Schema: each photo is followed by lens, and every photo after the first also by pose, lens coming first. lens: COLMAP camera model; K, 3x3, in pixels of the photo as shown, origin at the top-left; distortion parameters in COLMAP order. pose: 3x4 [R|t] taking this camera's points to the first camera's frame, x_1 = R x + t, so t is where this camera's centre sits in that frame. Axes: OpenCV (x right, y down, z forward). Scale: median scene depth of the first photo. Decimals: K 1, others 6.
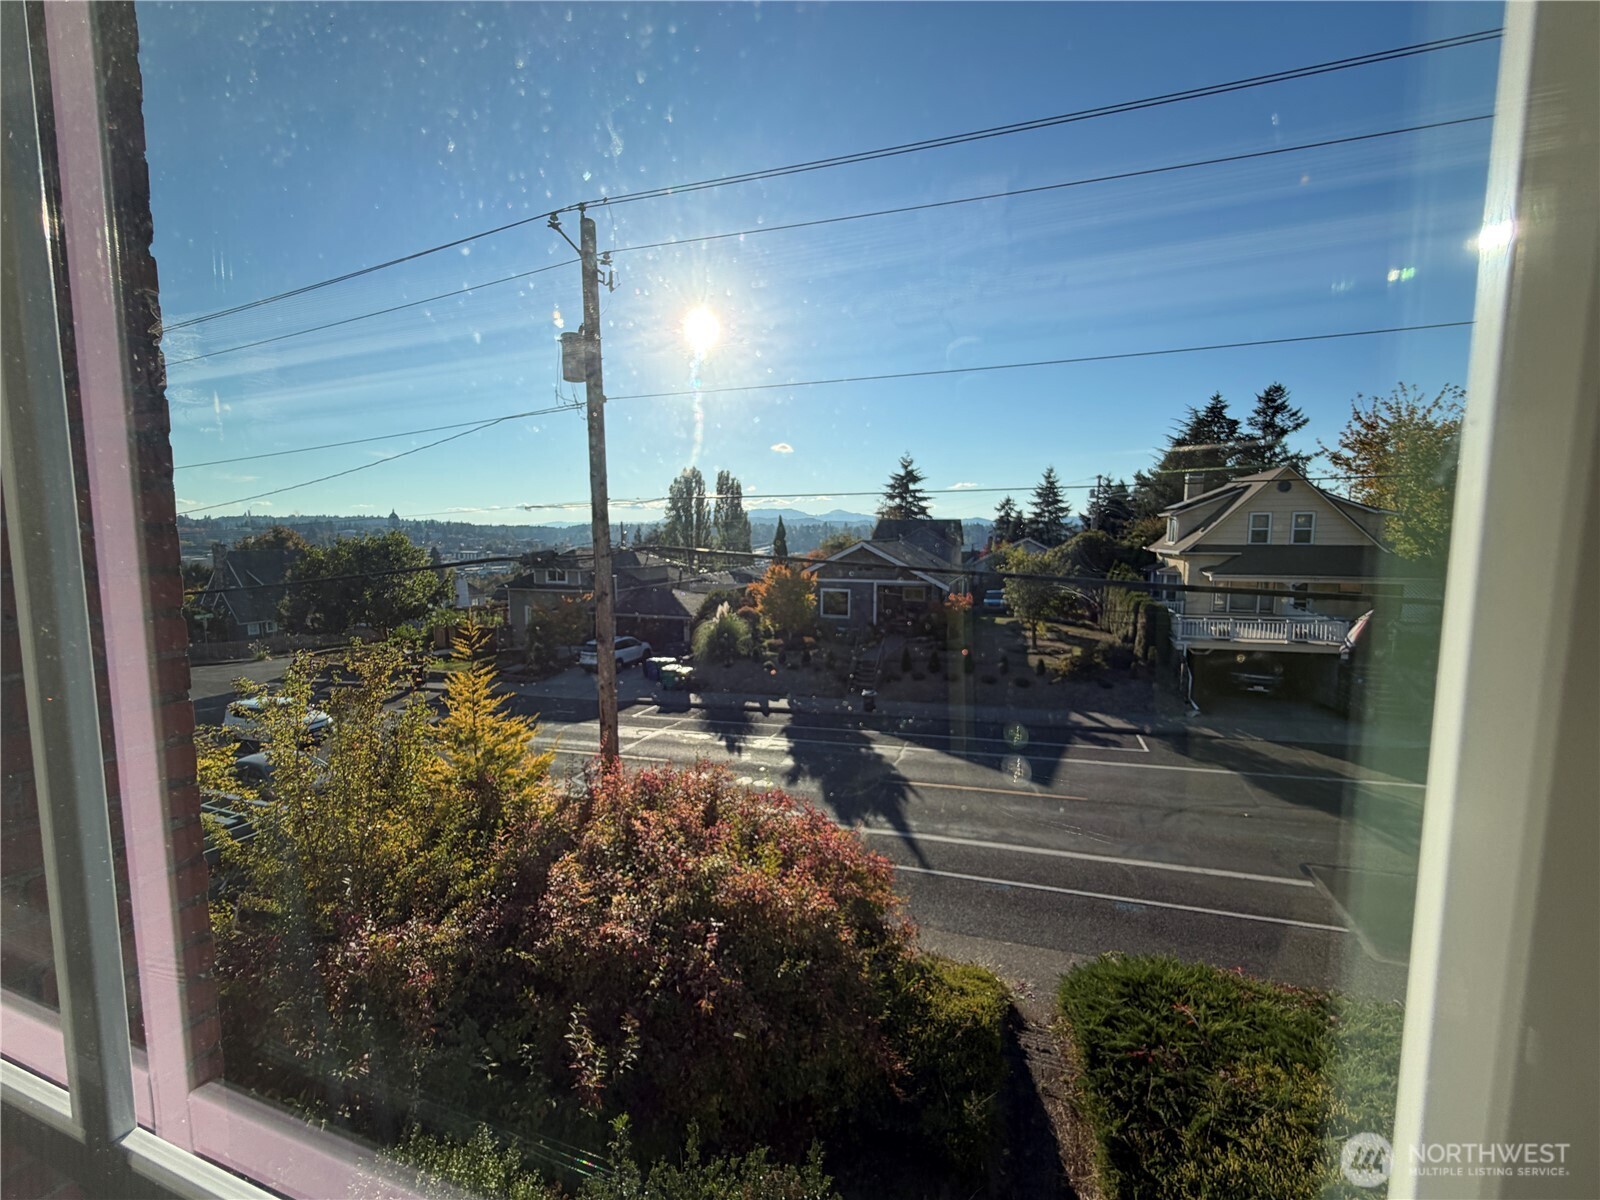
lens RADIAL K [[633.9, 0, 797.5], [0, 633.9, 601.6], [0, 0, 1]] dist [-0.000351, -0.000087]
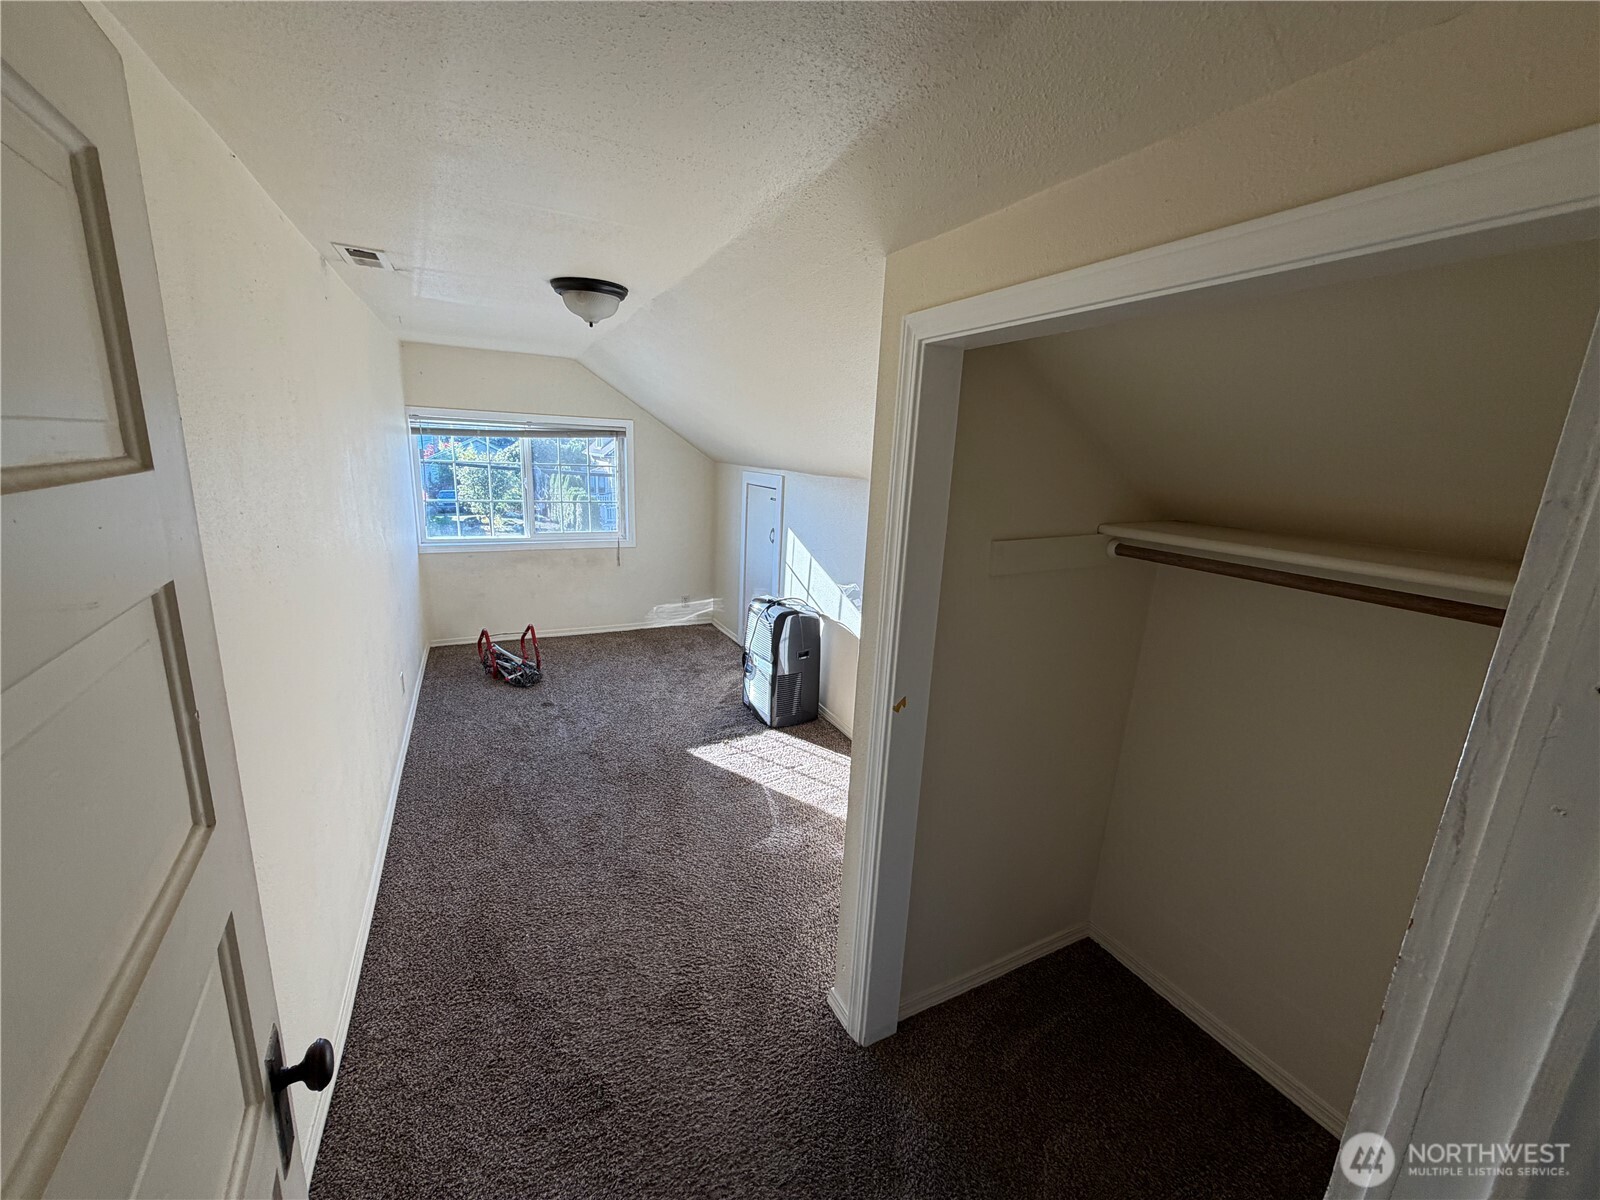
lens RADIAL K [[633.9, 0, 800.2], [0, 633.9, 602.1], [0, 0, 1]] dist [-0.000351, -0.000087]
pose [[0.689434, -0.132305, 0.712163, -0.059487], [0.023364, 0.986728, 0.160695, 0.014748], [-0.723972, -0.094149, 0.683374, -0.154211]]
